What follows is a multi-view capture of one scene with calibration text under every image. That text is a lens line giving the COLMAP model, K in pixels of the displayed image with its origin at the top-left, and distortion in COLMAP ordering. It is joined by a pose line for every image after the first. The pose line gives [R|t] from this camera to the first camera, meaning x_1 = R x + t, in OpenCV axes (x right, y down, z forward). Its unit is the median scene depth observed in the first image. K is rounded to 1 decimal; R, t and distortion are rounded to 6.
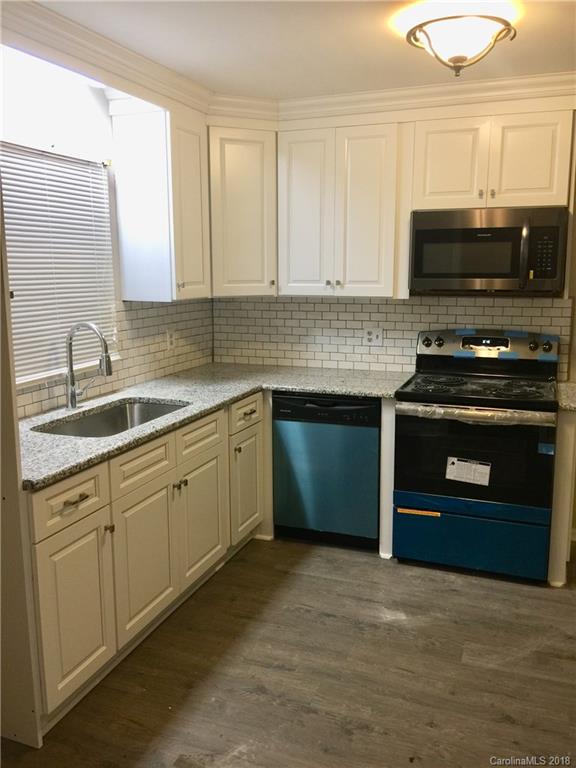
lens RADIAL K [[648.6, 0, 292.7], [0, 648.6, 376.4], [0, 0, 1]] dist [0.070827, -0.134145]
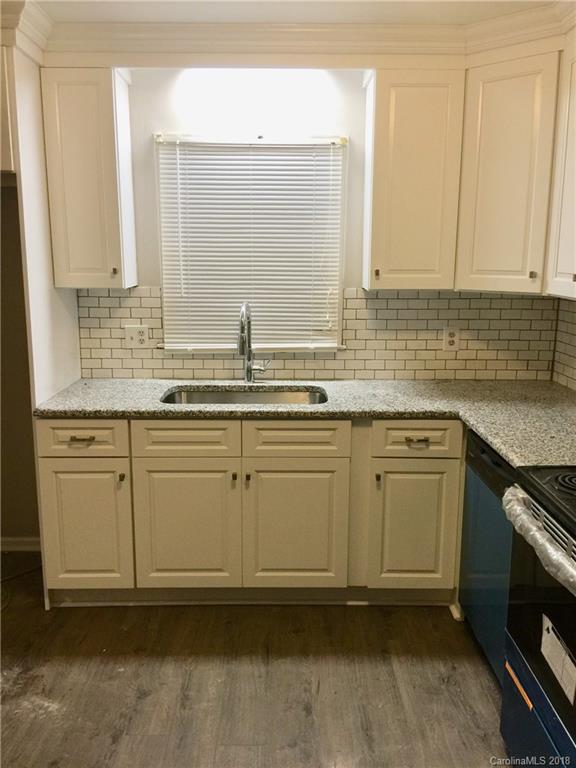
lens RADIAL K [[648.6, 0, 289.6], [0, 648.6, 377.5], [0, 0, 1]] dist [0.070827, -0.134145]
pose [[0.365281, 0.182070, -0.912919, 0.611813], [-0.163314, 0.978011, 0.129706, -0.099112], [0.916460, 0.101714, 0.386983, 0.584317]]
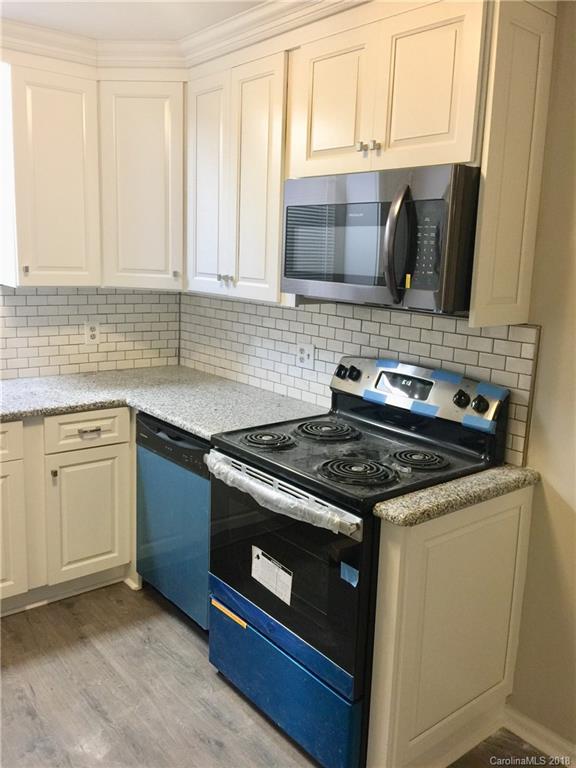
lens RADIAL K [[648.6, 0, 293.1], [0, 648.6, 375.1], [0, 0, 1]] dist [0.070827, -0.134145]
pose [[0.868740, 0.126020, -0.478967, 0.570875], [-0.123689, 0.991647, 0.036565, -0.078935], [0.479574, 0.027477, 0.877071, 0.428288]]
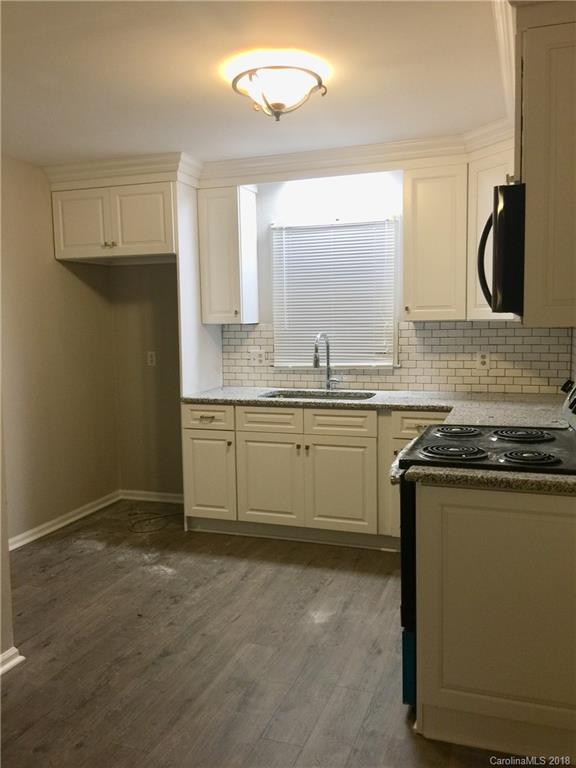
lens RADIAL K [[648.6, 0, 289.2], [0, 648.6, 378.1], [0, 0, 1]] dist [0.070827, -0.134145]
pose [[0.017392, 0.098564, -0.994979, 1.057273], [-0.150757, 0.984011, 0.094842, -0.097135], [0.988418, 0.148351, 0.031974, 0.779117]]
